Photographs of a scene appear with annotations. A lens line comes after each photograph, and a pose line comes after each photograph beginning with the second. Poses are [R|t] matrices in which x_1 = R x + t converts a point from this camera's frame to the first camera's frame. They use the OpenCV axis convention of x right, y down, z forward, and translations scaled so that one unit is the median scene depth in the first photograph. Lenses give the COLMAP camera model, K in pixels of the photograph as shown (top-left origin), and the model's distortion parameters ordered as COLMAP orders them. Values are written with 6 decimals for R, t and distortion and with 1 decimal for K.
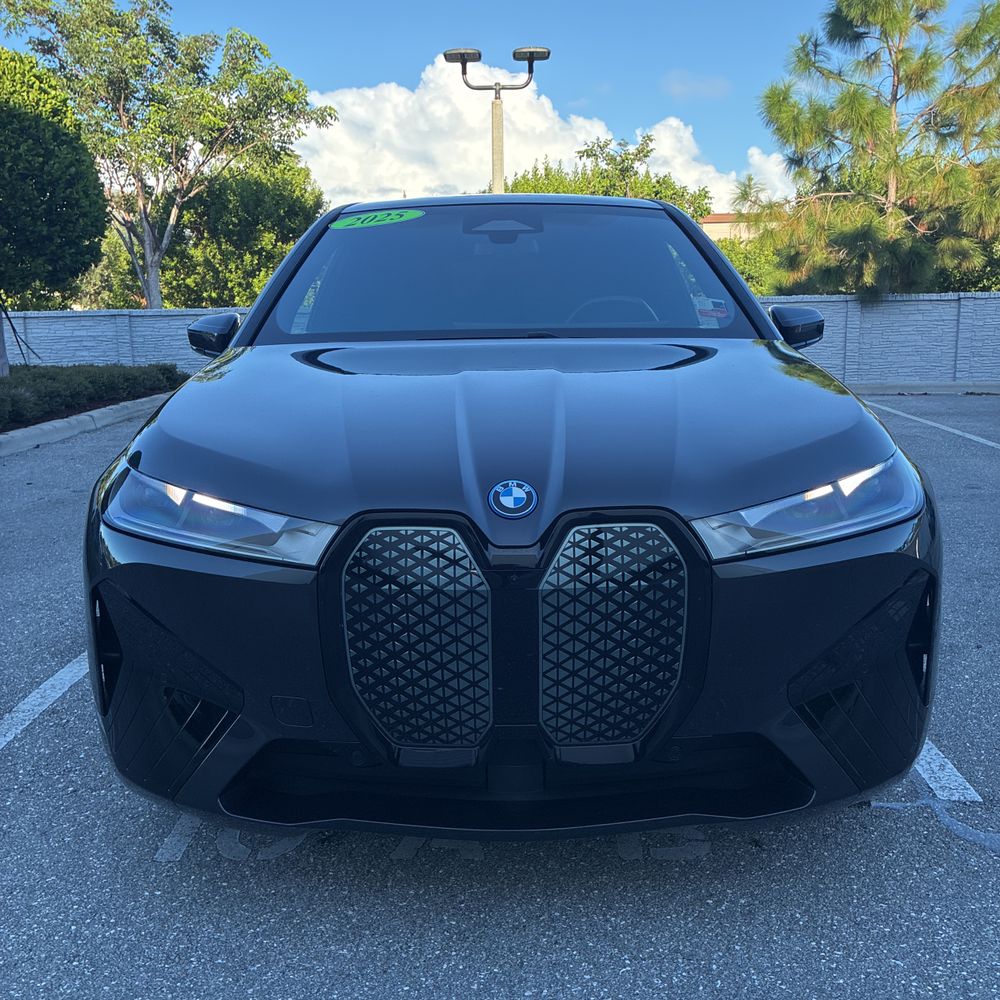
lens RADIAL K [[1023.7, 0, 510.7], [0, 1023.7, 504.7], [0, 0, 1]] dist [0.023666, 0.000000]
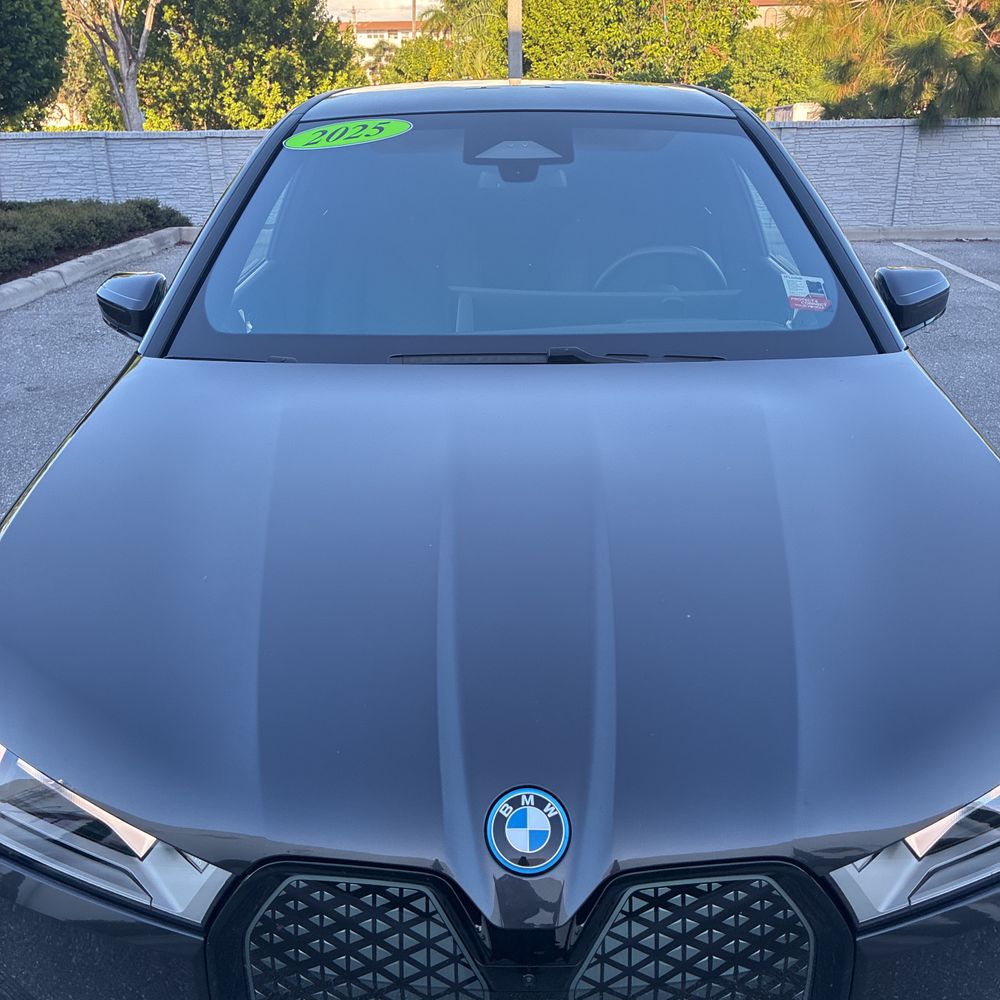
lens RADIAL K [[1023.7, 0, 510.5], [0, 1023.7, 485.1], [0, 0, 1]] dist [0.023666, 0.000000]
pose [[0.999861, 0.011506, -0.012089, -0.001491], [-0.009288, 0.985442, 0.169758, -0.155953], [0.013866, -0.169622, 0.985412, 0.230034]]
